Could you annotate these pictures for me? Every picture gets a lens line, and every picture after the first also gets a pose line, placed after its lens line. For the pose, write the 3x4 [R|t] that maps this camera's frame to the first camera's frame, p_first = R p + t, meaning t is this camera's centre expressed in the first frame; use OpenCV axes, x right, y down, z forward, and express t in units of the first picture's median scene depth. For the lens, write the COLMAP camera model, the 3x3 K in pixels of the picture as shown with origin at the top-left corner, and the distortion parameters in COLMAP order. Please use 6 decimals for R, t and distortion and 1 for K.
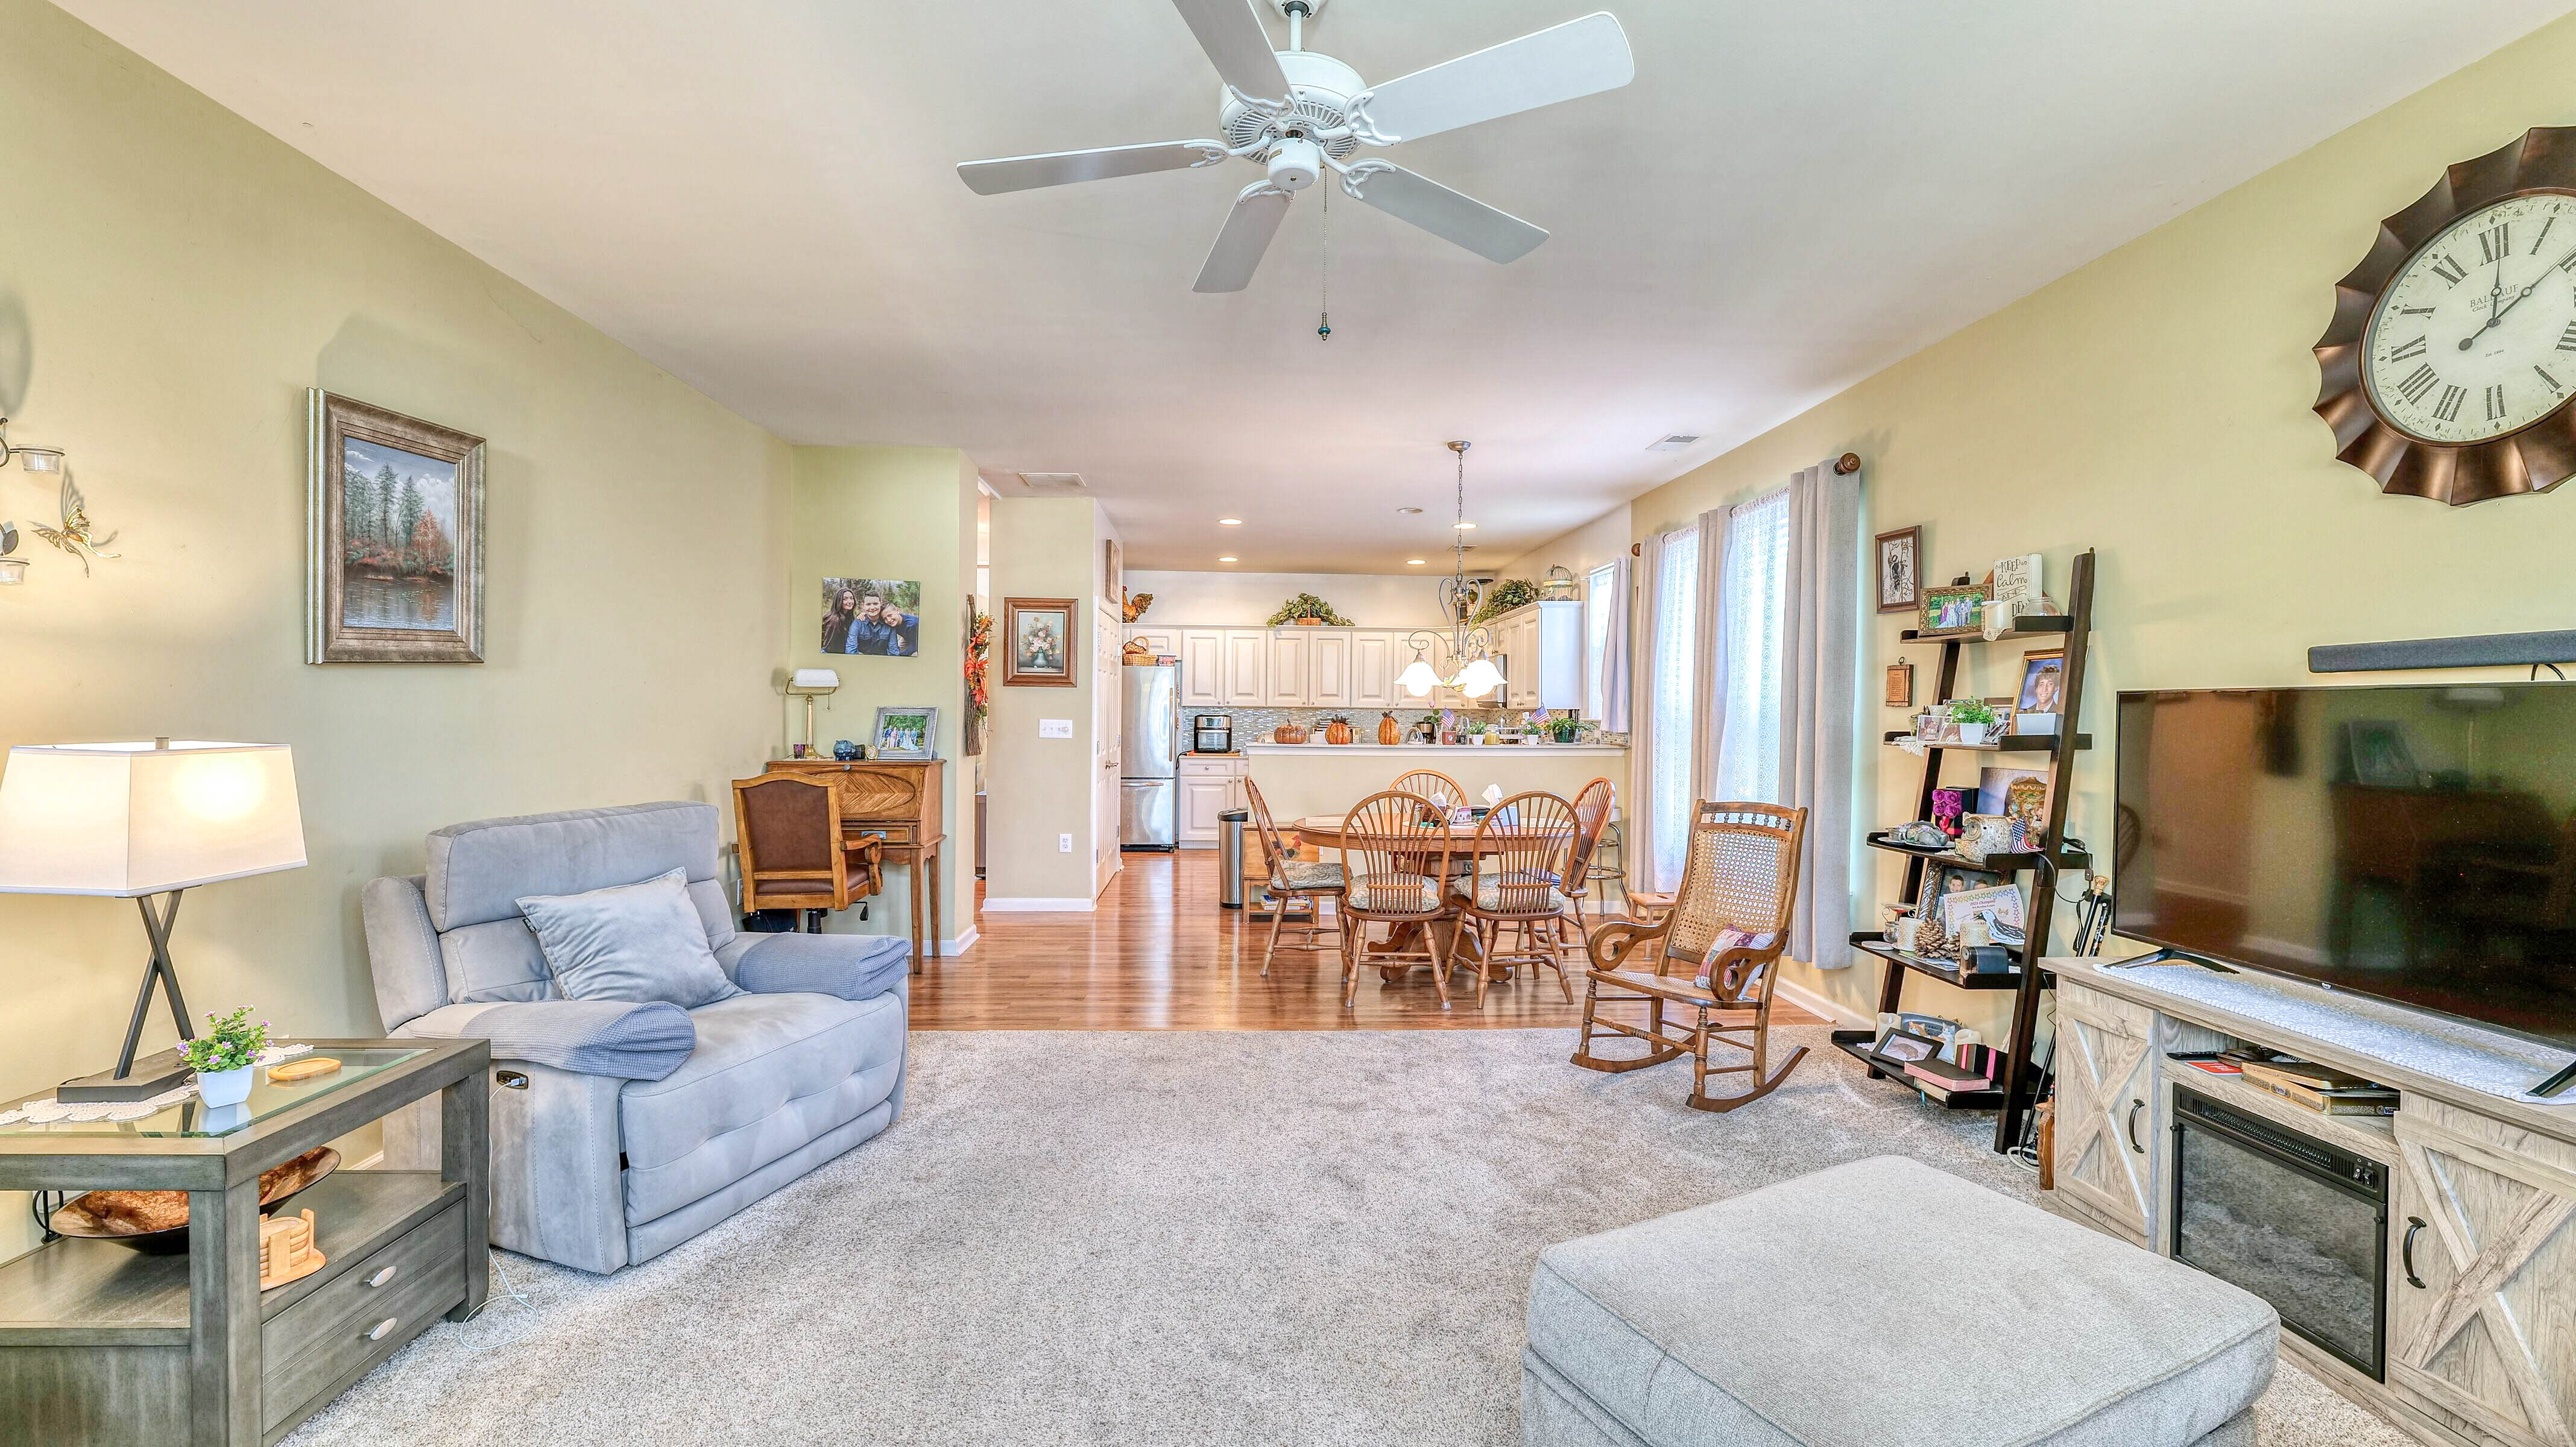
lens RADIAL K [[1048.9, 0, 1287.7], [0, 1048.9, 724.9], [0, 0, 1]] dist [-0.011235, 0.000630]
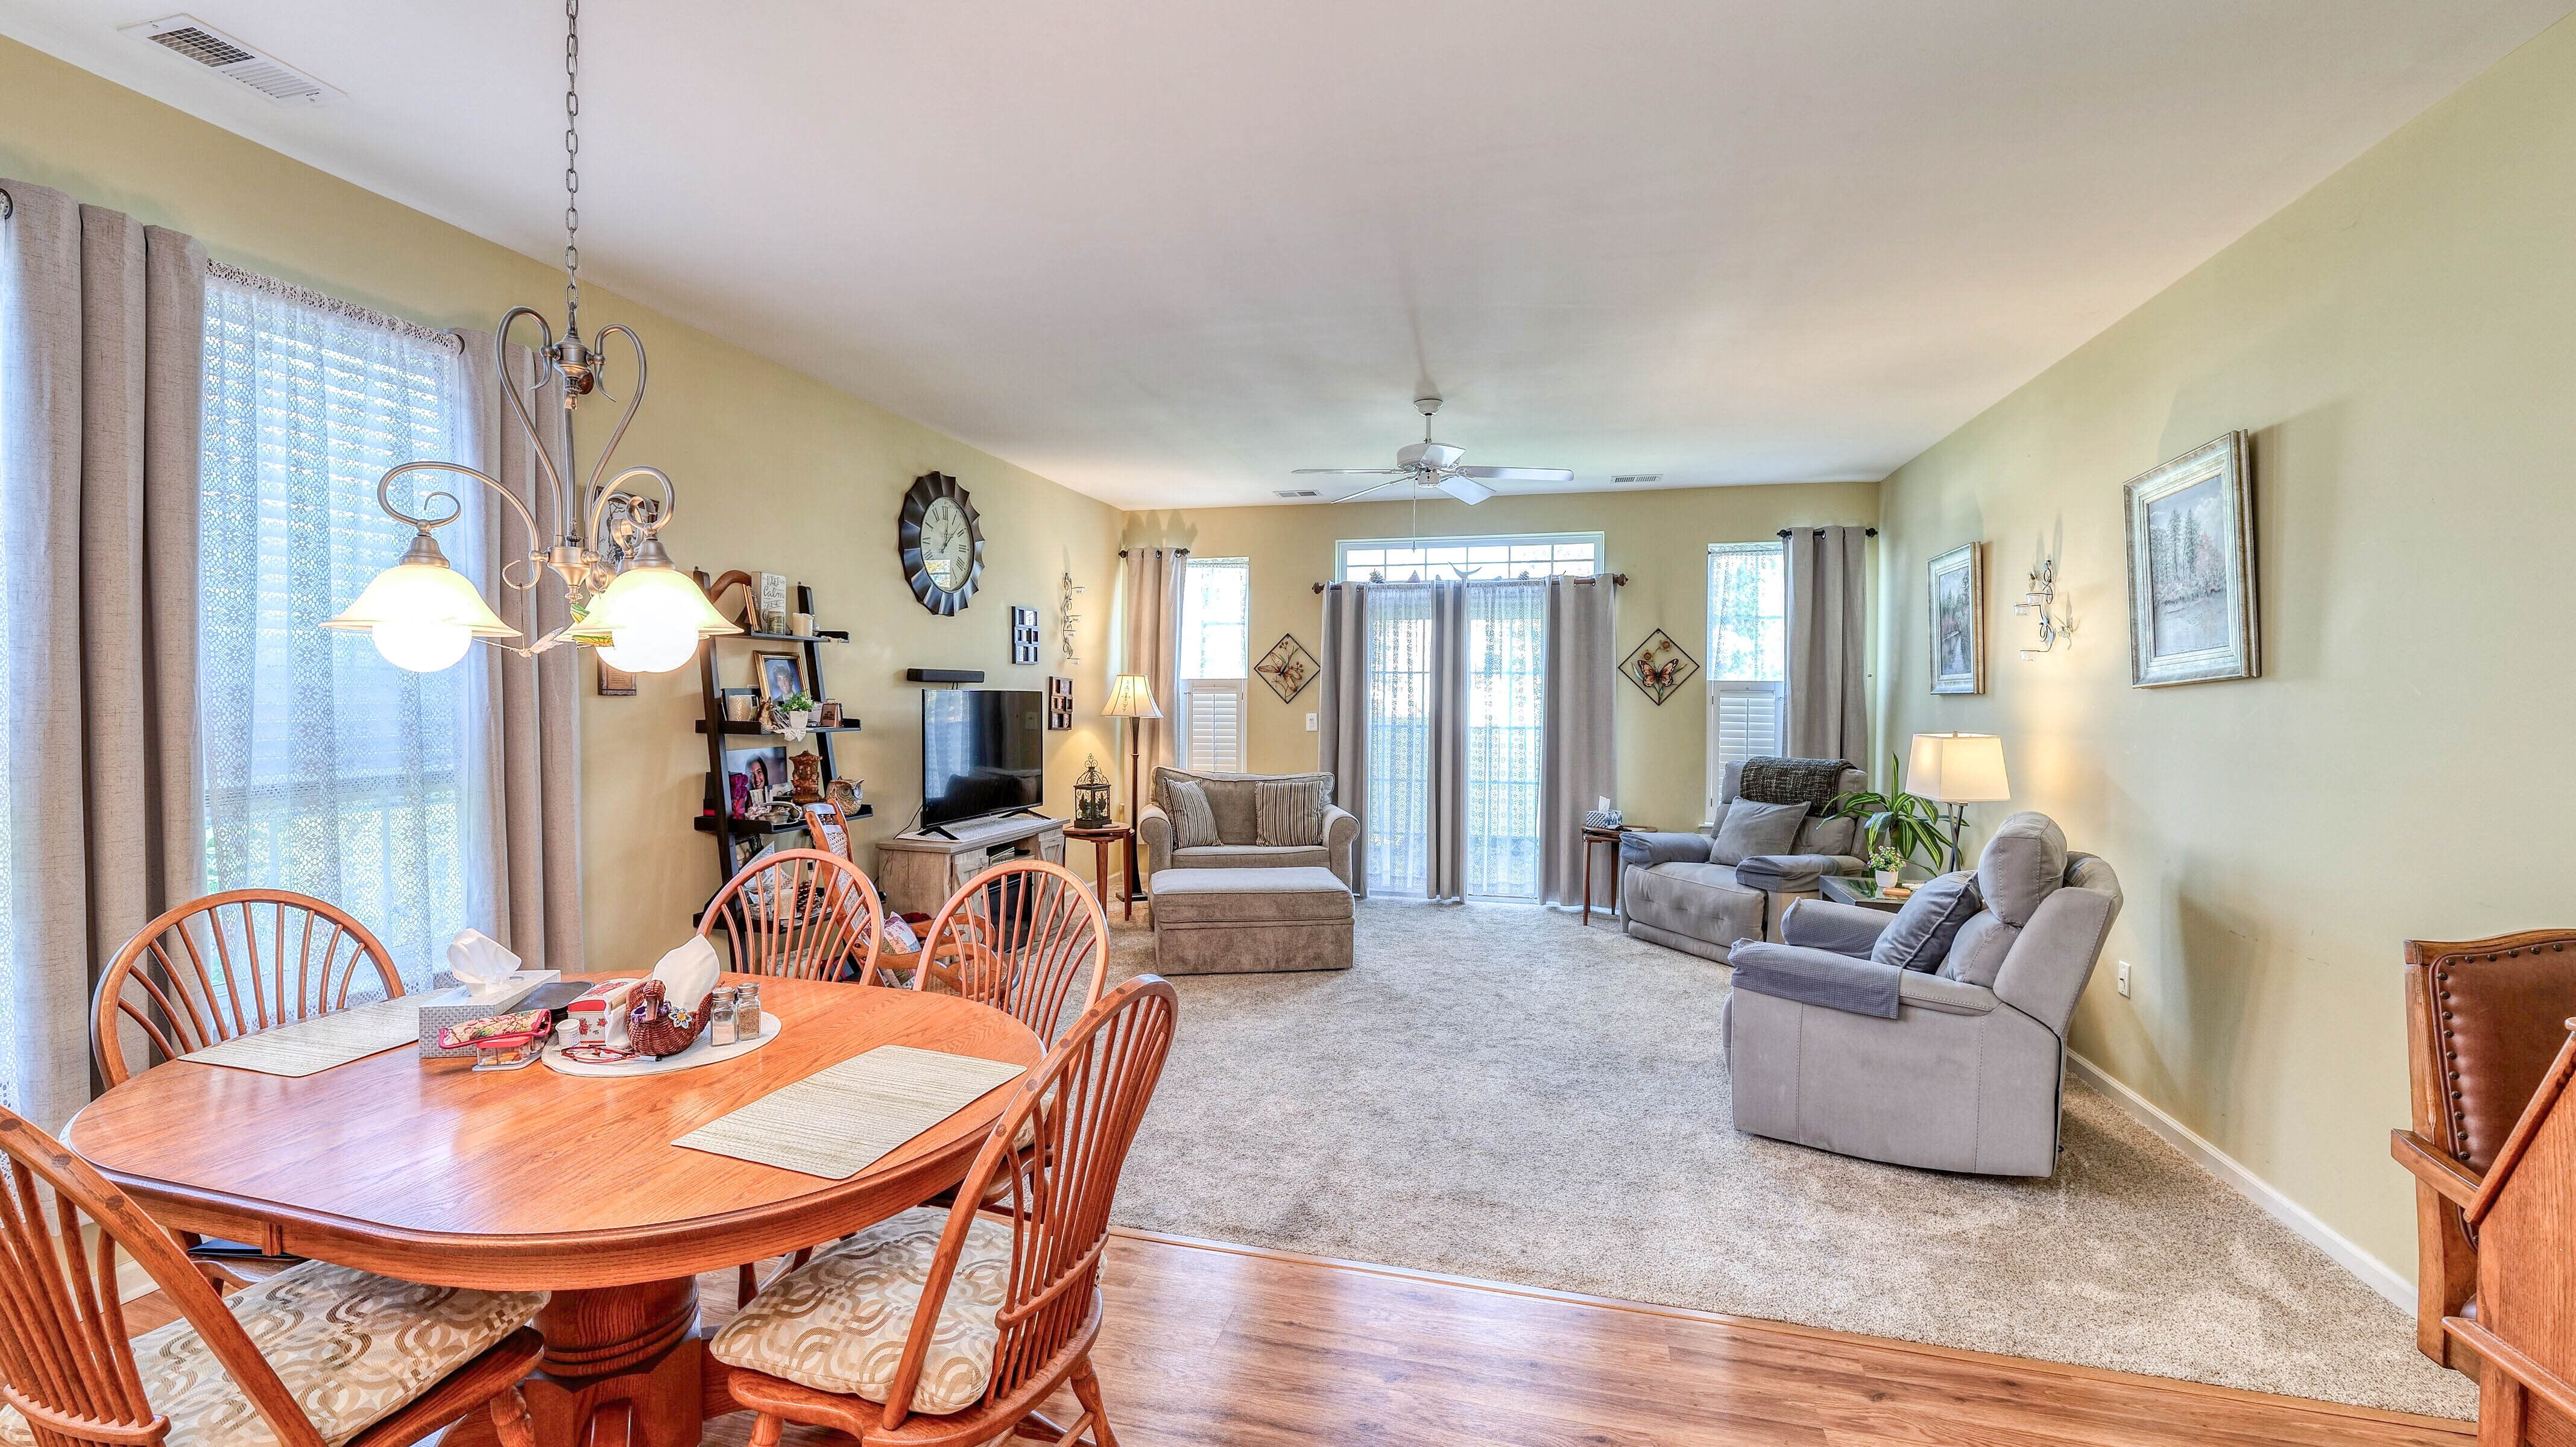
lens RADIAL K [[1048.9, 0, 1284.4], [0, 1048.9, 708.2], [0, 0, 1]] dist [-0.011235, 0.000630]
pose [[-0.950015, -0.013069, 0.311929, -0.360465], [-0.006221, 0.999718, 0.022936, -0.052431], [-0.312141, 0.019849, -0.949828, 2.780018]]
